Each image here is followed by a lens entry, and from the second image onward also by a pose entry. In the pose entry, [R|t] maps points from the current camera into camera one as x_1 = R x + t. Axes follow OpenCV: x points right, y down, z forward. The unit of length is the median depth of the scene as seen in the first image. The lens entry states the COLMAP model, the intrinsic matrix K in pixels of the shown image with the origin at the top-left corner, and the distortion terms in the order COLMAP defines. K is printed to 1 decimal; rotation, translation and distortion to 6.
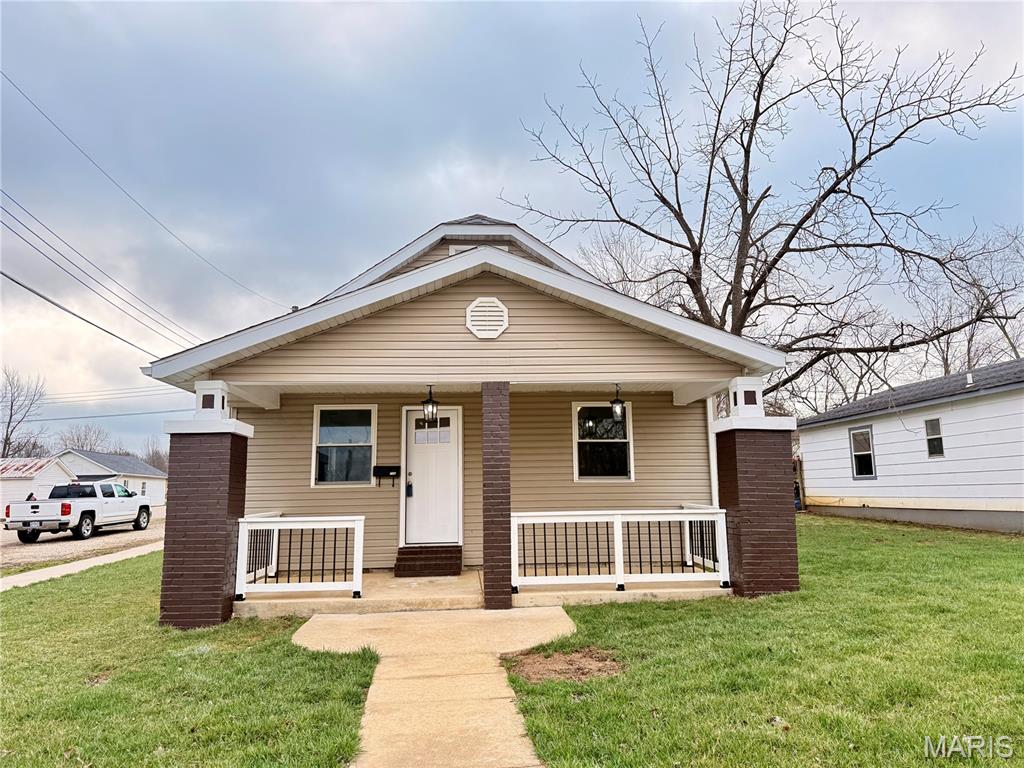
lens RADIAL K [[725.4, 0, 509.0], [0, 725.4, 374.8], [0, 0, 1]] dist [0.059509, -0.057450]
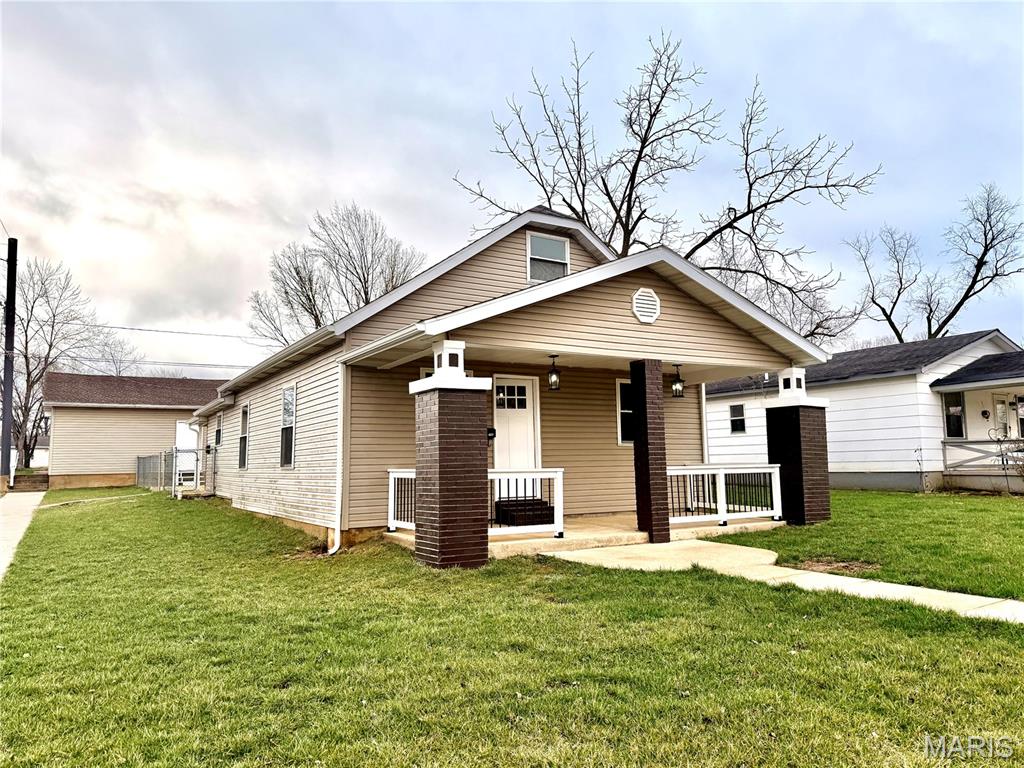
lens RADIAL K [[725.4, 0, 512.1], [0, 725.4, 381.0], [0, 0, 1]] dist [0.059509, -0.057450]
pose [[0.888046, 0.054289, 0.456538, -0.769282], [-0.071458, 0.997235, 0.020412, 0.037088], [-0.454168, -0.050750, 0.889470, 0.023520]]
